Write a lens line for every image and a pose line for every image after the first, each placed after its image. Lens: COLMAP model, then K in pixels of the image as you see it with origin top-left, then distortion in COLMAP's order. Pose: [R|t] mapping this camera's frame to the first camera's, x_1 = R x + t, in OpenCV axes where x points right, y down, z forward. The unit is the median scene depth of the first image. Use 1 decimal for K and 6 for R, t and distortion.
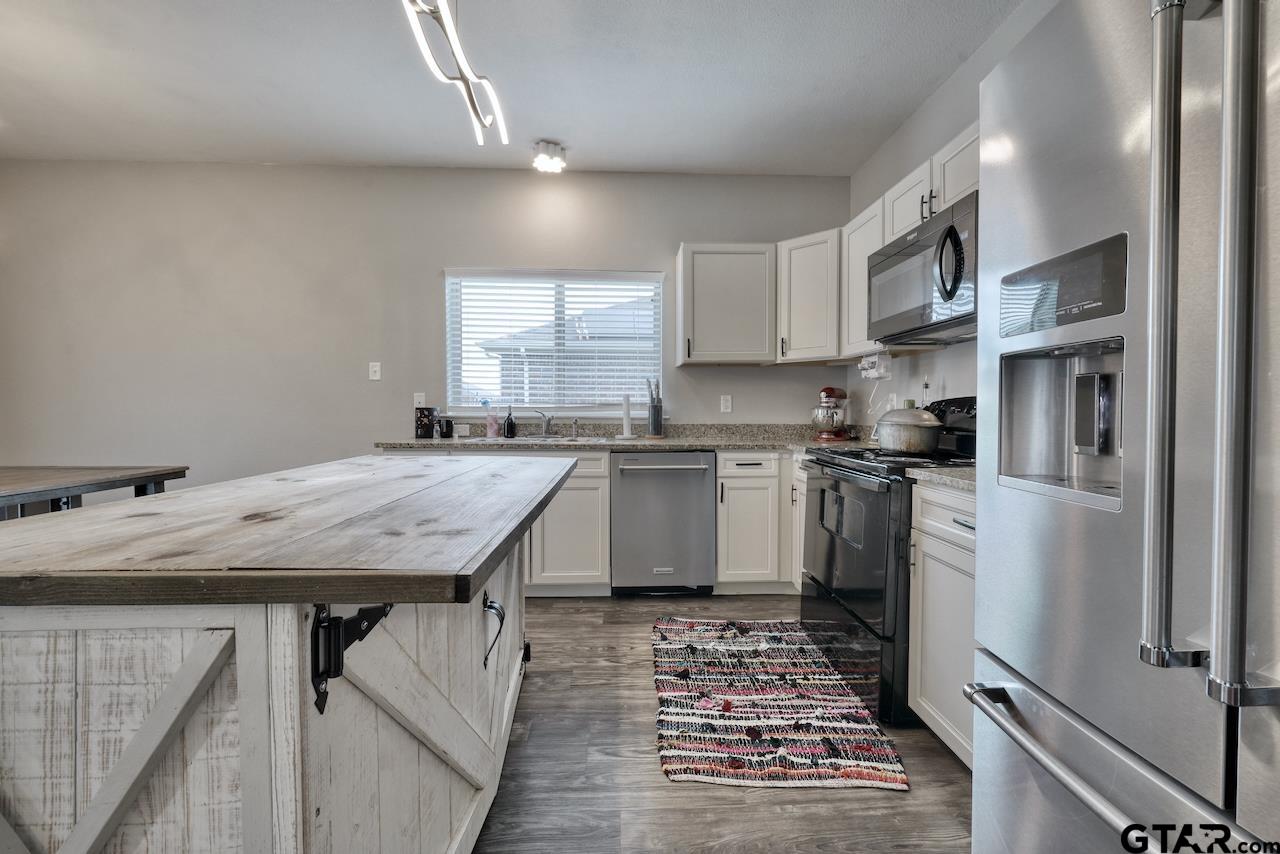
lens RADIAL K [[502.3, 0, 641.9], [0, 502.3, 424.8], [0, 0, 1]] dist [0.002544, 0.000081]
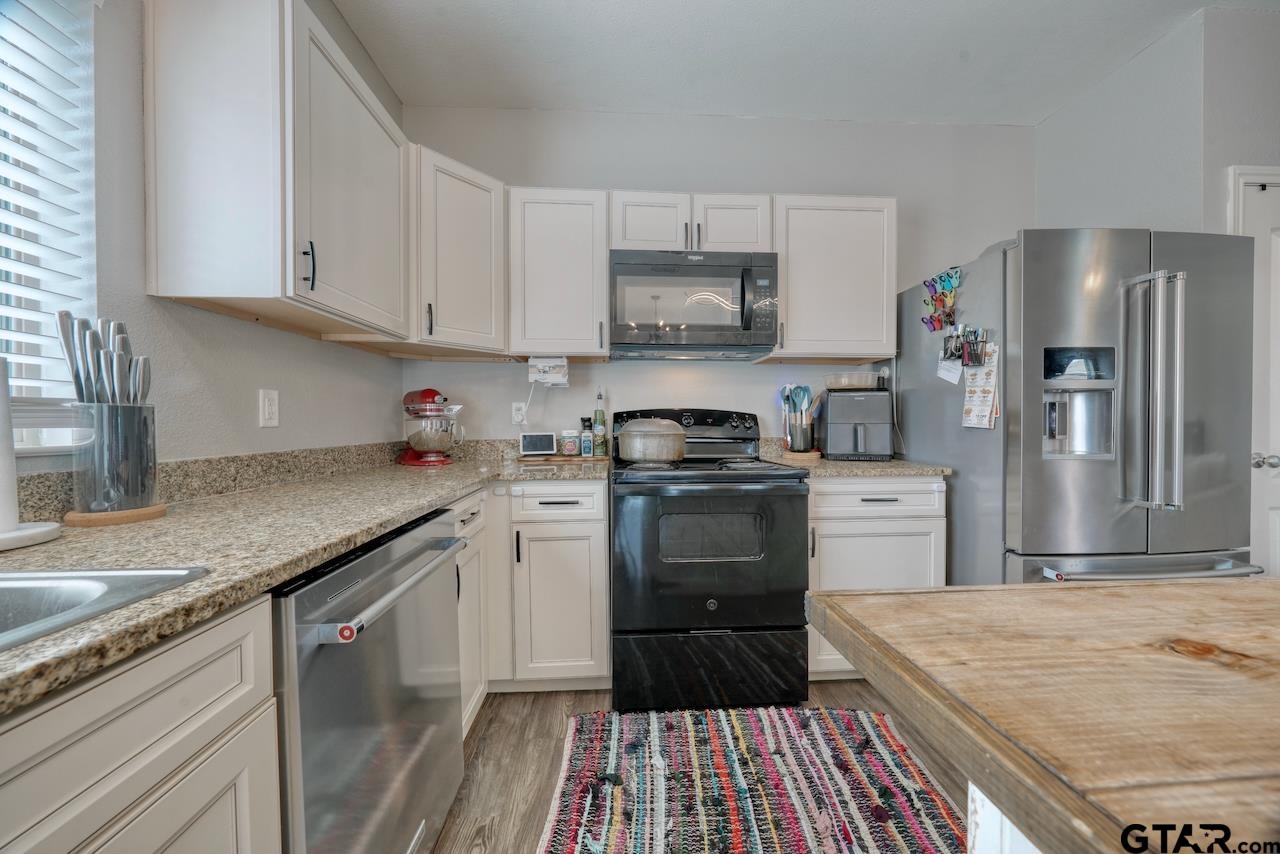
lens RADIAL K [[433.7, 0, 642.1], [0, 433.7, 424.2], [0, 0, 1]] dist [-0.007583, 0.000063]
pose [[-0.015903, -0.010113, 0.999822, -0.274043], [0.032821, 0.999405, 0.010631, -0.024749], [-0.999335, 0.032985, -0.015561, 0.810774]]
